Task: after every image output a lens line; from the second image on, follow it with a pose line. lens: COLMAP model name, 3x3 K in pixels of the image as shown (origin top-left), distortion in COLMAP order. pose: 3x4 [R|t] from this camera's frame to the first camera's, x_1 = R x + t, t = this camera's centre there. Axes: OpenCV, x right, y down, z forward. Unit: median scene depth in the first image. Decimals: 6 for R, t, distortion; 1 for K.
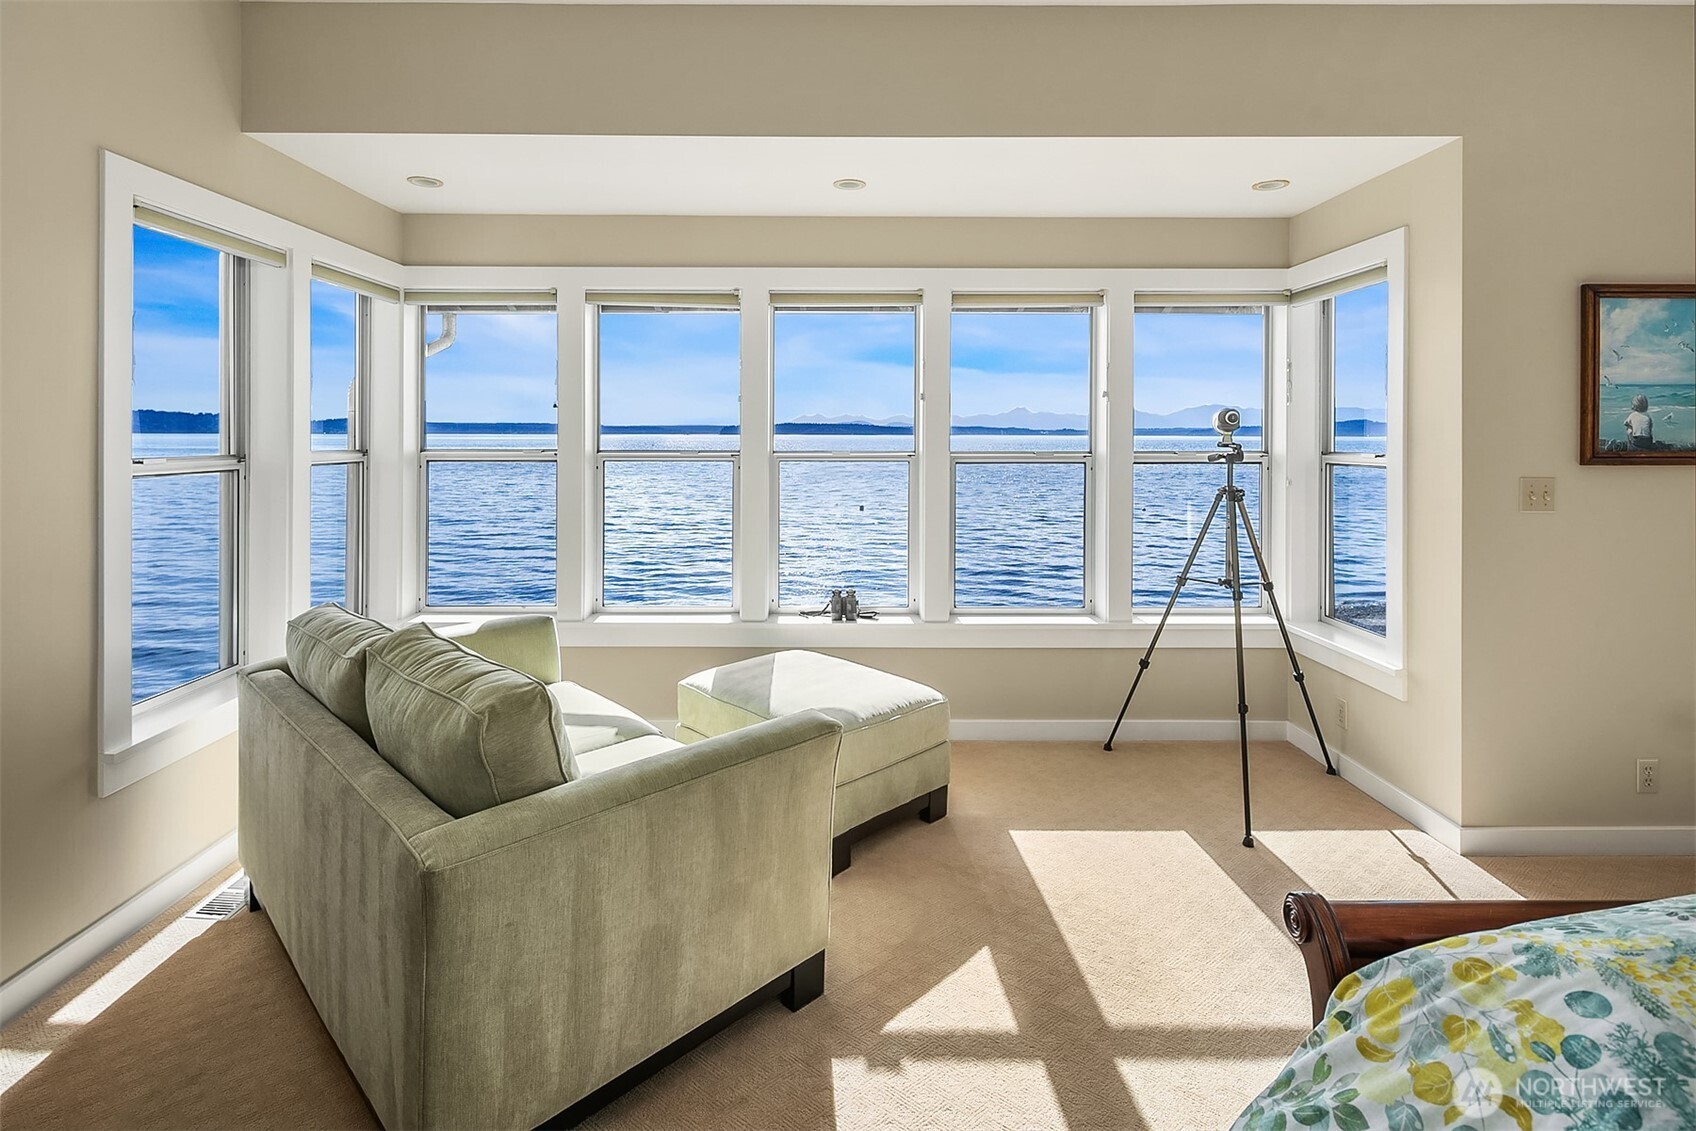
lens RADIAL K [[858.6, 0, 840.3], [0, 858.6, 466.4], [0, 0, 1]] dist [0.002262, -0.003848]
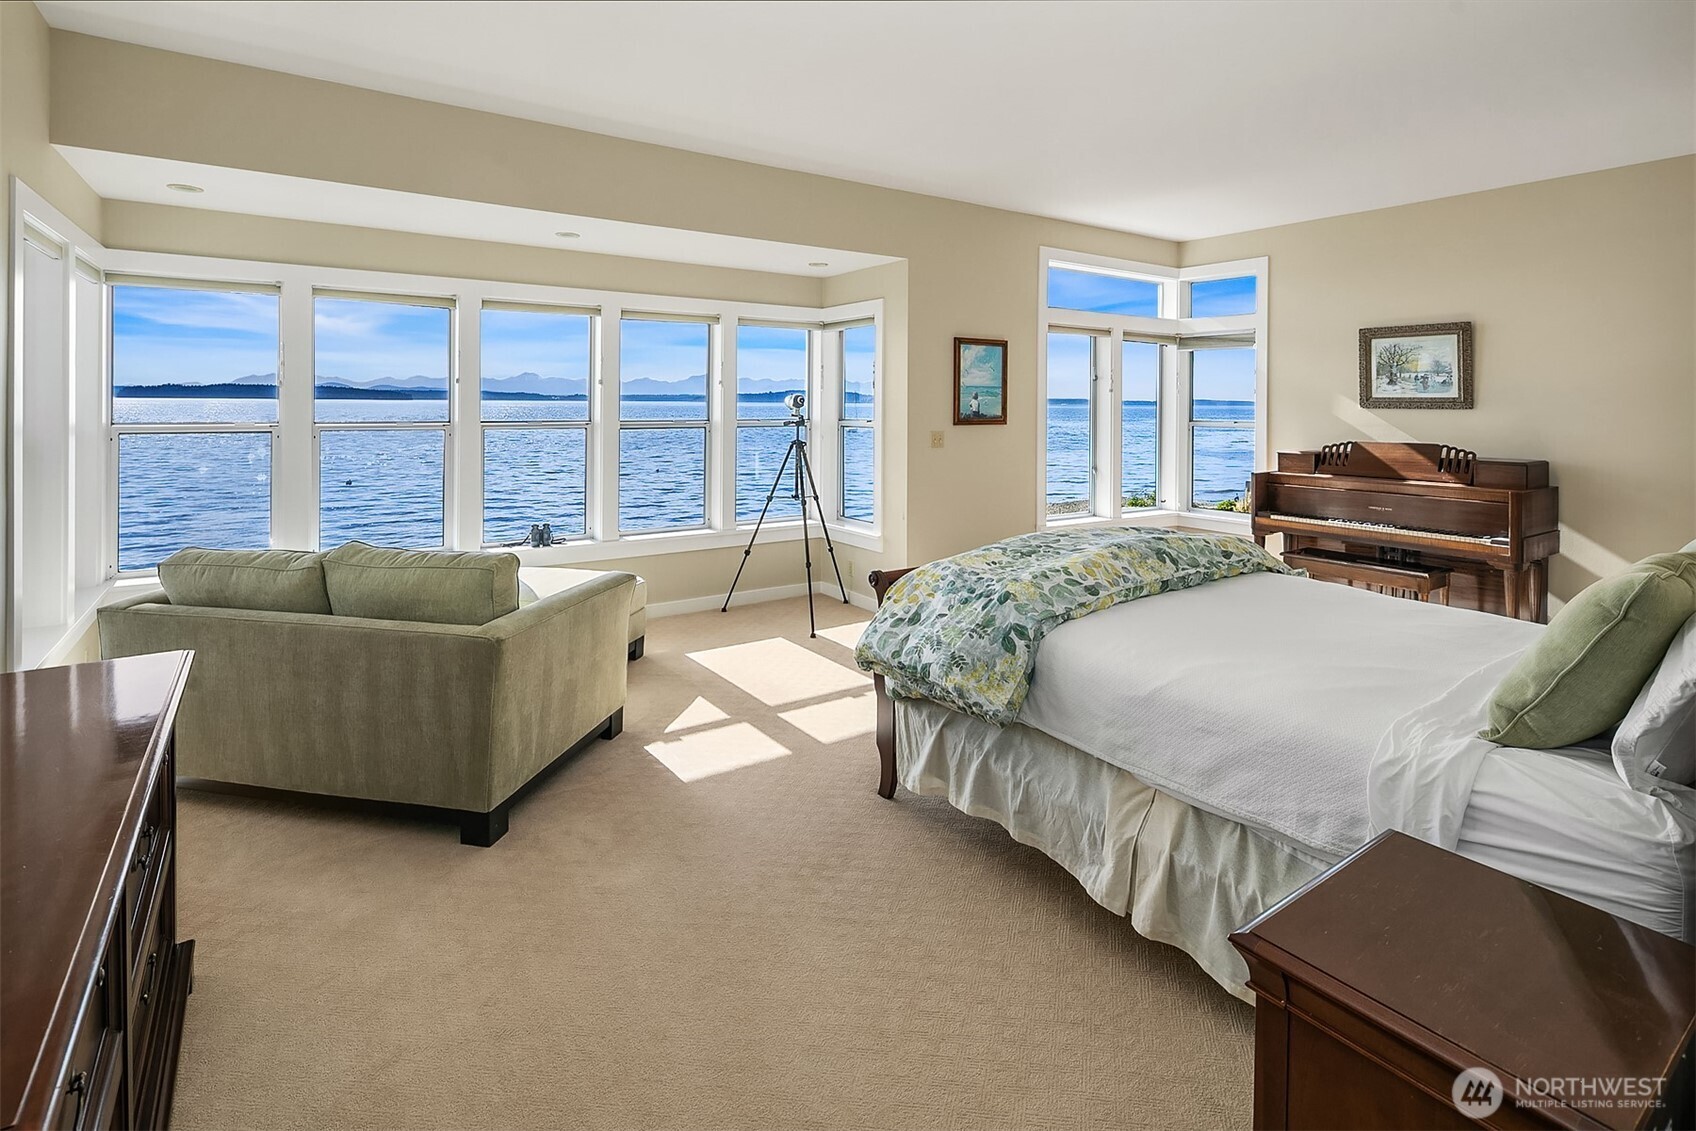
lens RADIAL K [[858.6, 0, 849.5], [0, 858.6, 564.8], [0, 0, 1]] dist [0.002262, -0.003848]
pose [[0.837284, -0.099027, 0.537726, -0.410830], [0.015205, 0.987299, 0.158144, -0.000204], [-0.546557, -0.124235, 0.828155, -0.514312]]
